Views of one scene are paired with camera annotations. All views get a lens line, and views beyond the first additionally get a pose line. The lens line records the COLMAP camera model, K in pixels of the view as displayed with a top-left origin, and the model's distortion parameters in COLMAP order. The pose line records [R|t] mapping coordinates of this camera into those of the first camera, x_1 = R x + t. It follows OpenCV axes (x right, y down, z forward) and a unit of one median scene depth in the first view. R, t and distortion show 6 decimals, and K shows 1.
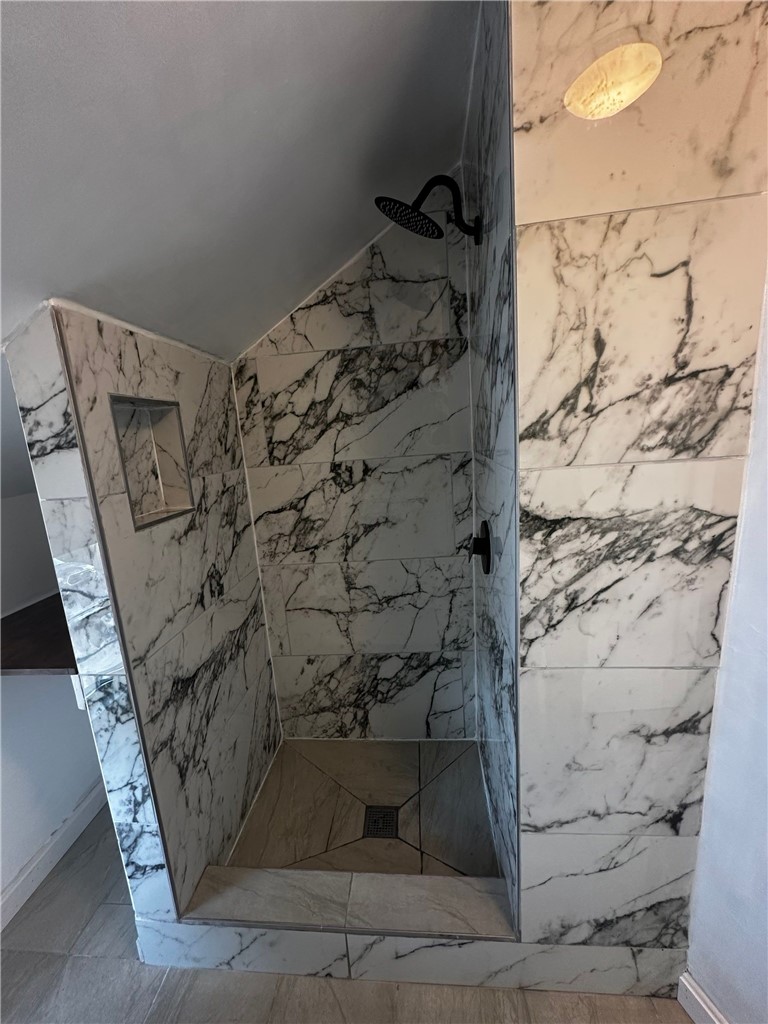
lens RADIAL K [[408.2, 0, 381.3], [0, 408.2, 512.4], [0, 0, 1]] dist [-0.003669, -0.000071]
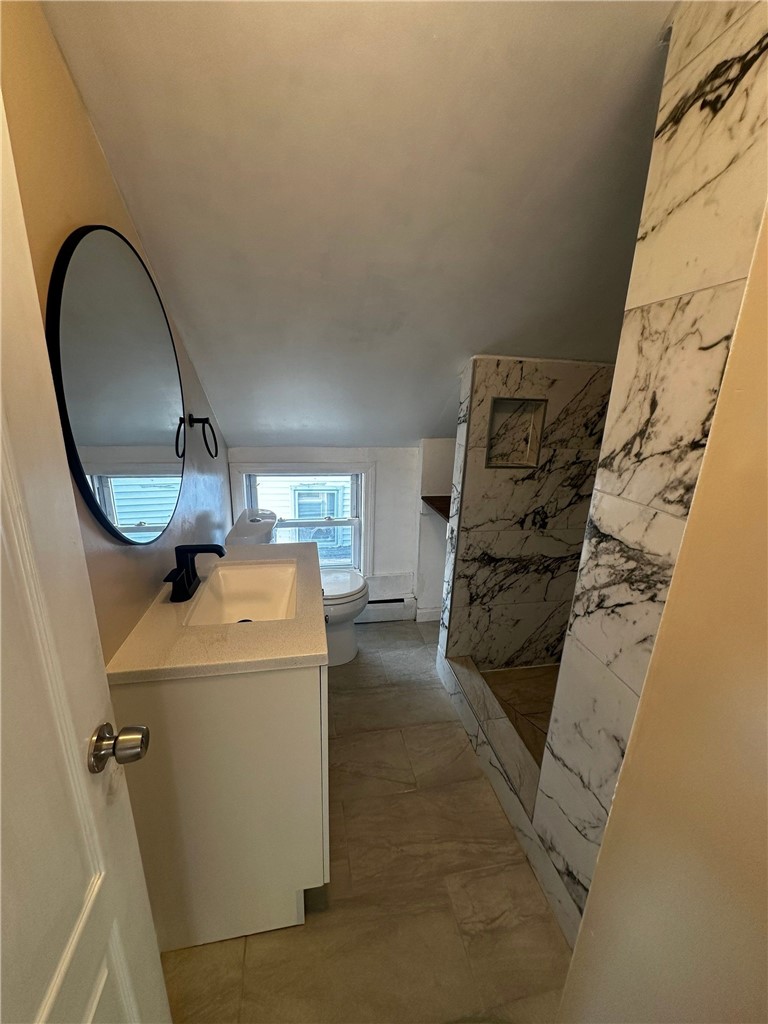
lens RADIAL K [[408.2, 0, 383.4], [0, 408.2, 511.1], [0, 0, 1]] dist [-0.003669, -0.000071]
pose [[0.268498, 0.340595, -0.901057, 1.349859], [-0.236866, 0.930029, 0.280964, -0.240642], [0.933704, 0.137992, 0.330386, -0.085570]]
